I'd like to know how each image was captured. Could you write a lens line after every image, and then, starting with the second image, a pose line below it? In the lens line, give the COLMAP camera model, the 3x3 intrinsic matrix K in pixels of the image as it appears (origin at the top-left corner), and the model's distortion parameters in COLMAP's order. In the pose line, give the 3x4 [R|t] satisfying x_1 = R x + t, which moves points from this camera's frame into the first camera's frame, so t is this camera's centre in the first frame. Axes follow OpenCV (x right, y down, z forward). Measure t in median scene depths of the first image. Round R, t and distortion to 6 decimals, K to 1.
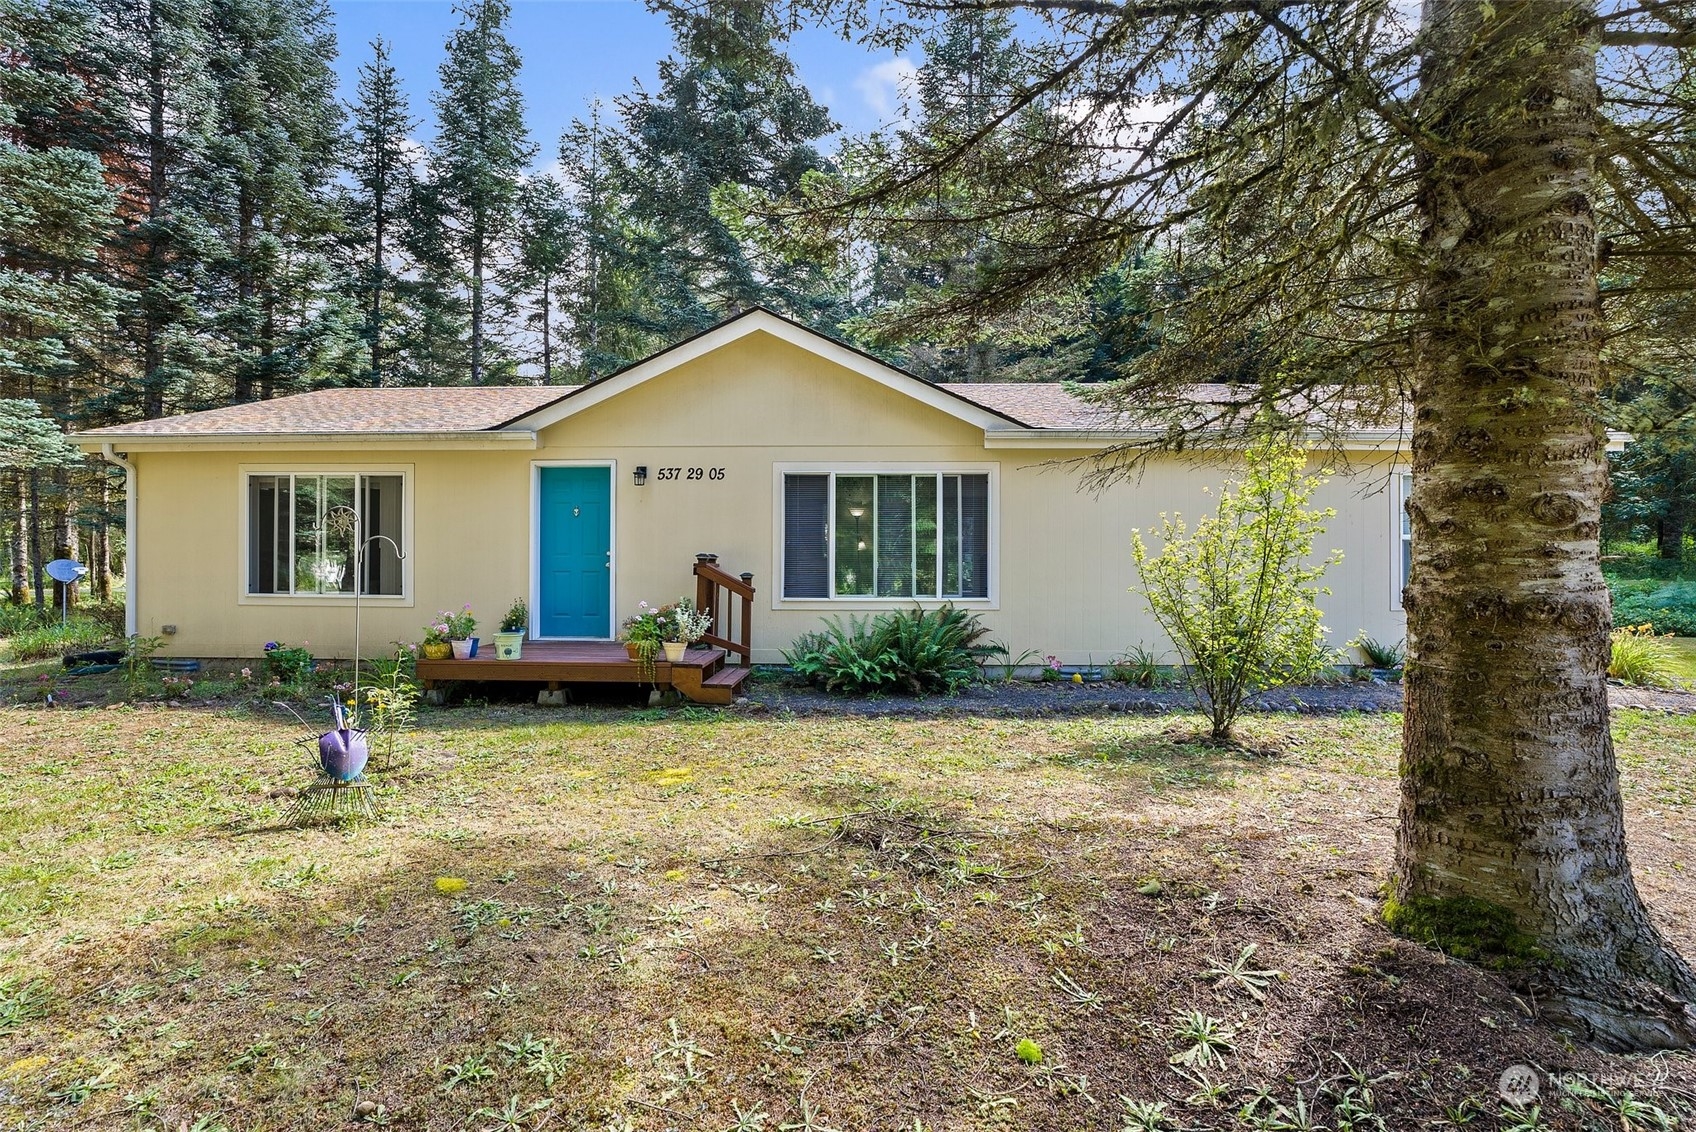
lens RADIAL K [[790.1, 0, 848.0], [0, 790.1, 566.0], [0, 0, 1]] dist [-0.060466, 0.028429]
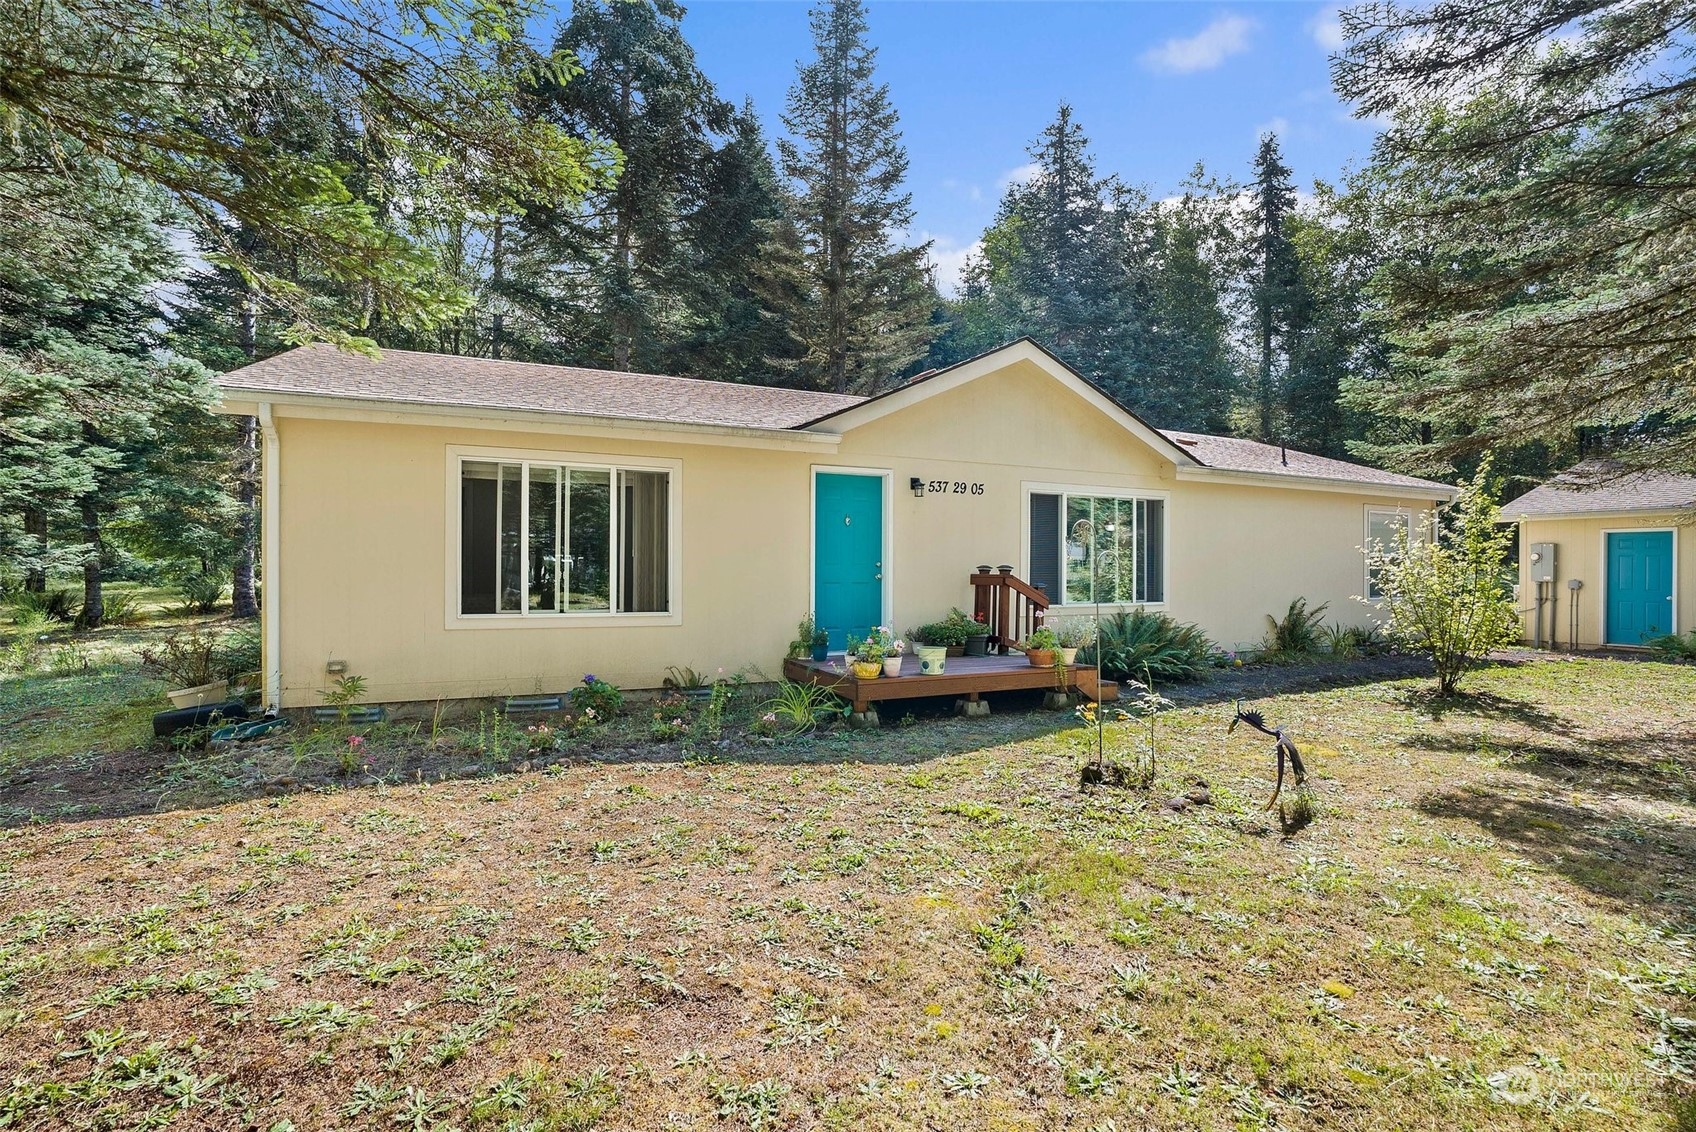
lens RADIAL K [[790.1, 0, 848.0], [0, 790.1, 566.0], [0, 0, 1]] dist [-0.060466, 0.028429]
pose [[0.890279, 0.001820, 0.455412, -0.802591], [0.001003, 0.999982, -0.005956, -0.007802], [-0.455414, 0.005760, 0.890261, 0.140519]]
